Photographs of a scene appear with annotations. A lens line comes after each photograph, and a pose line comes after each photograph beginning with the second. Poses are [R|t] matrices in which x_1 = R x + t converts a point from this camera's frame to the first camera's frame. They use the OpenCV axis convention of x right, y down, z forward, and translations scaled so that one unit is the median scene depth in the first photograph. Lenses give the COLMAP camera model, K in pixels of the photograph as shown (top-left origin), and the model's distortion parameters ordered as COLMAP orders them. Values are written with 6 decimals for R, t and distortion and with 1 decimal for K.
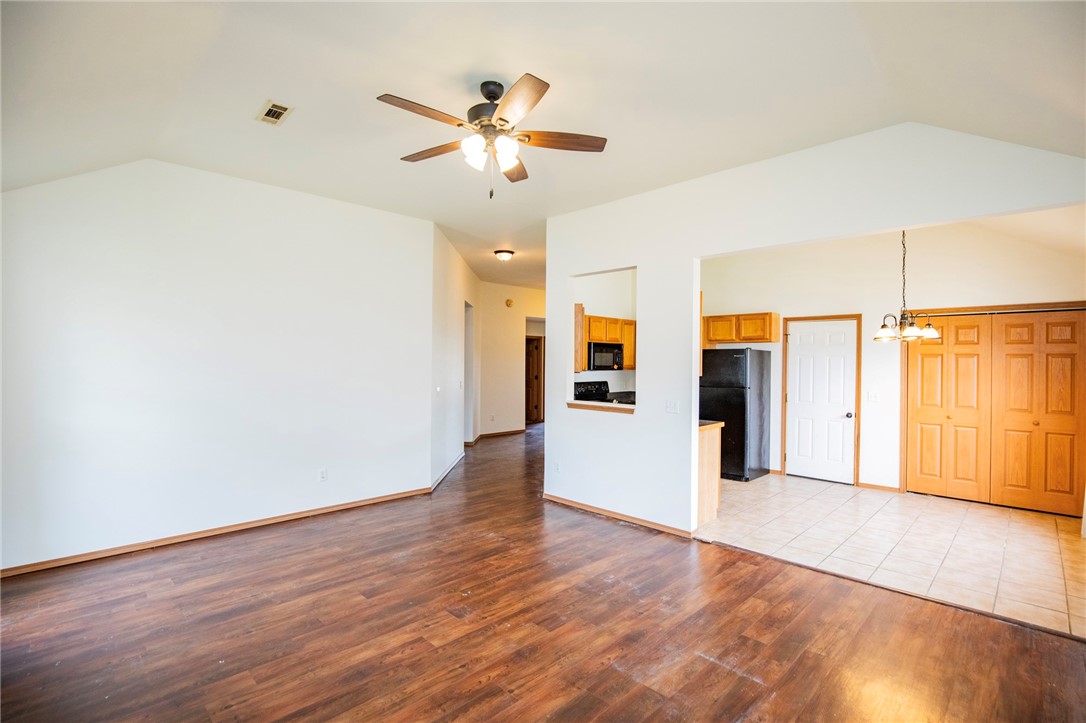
lens RADIAL K [[509.1, 0, 547.3], [0, 509.1, 356.8], [0, 0, 1]] dist [-0.001762, 0.000198]
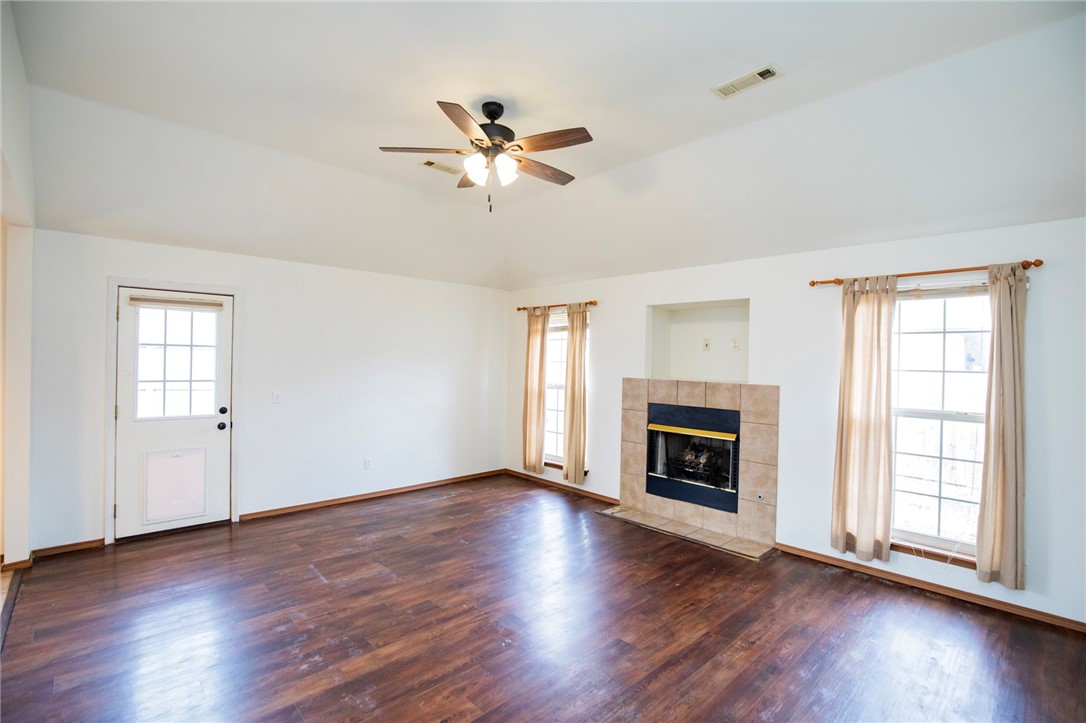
lens RADIAL K [[521.4, 0, 549.7], [0, 521.4, 362.1], [0, 0, 1]] dist [-0.003323, 0.001261]
pose [[-0.999417, -0.025116, 0.023139, -0.210833], [-0.025208, 0.999676, -0.003658, 0.004836], [-0.023040, -0.004239, -0.999726, 1.646128]]
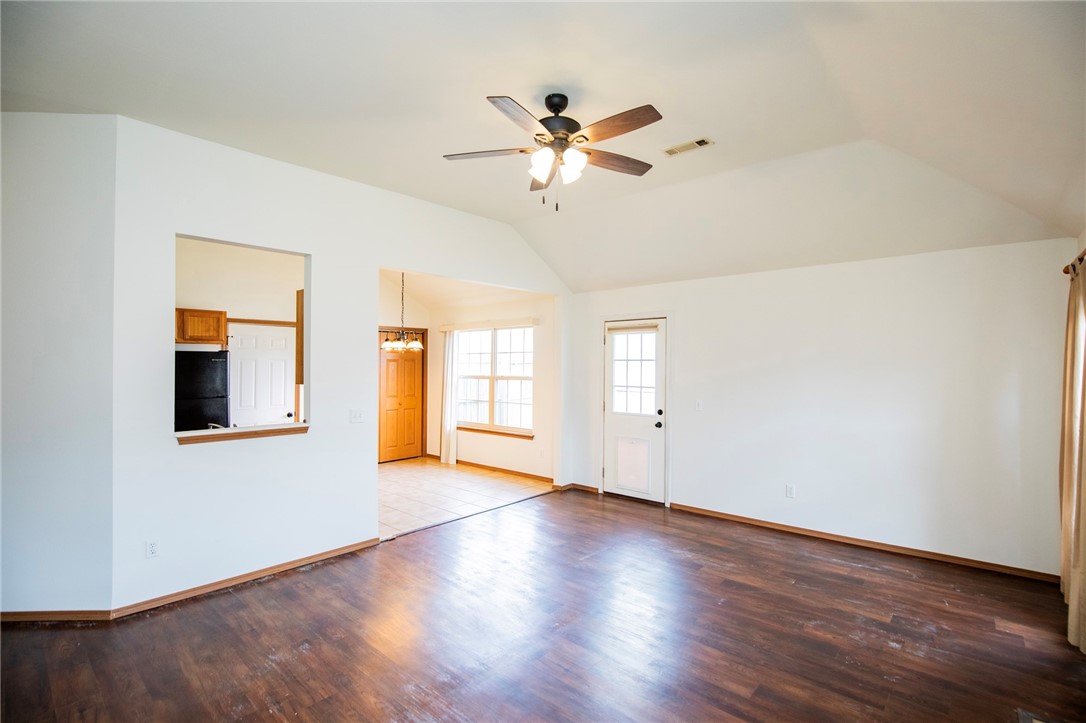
lens RADIAL K [[521.4, 0, 549.7], [0, 521.4, 362.1], [0, 0, 1]] dist [-0.003323, 0.001261]
pose [[-0.061557, -0.005774, 0.998087, -0.896721], [-0.010751, 0.999929, 0.005122, -0.015013], [-0.998046, -0.010415, -0.061615, 0.846779]]
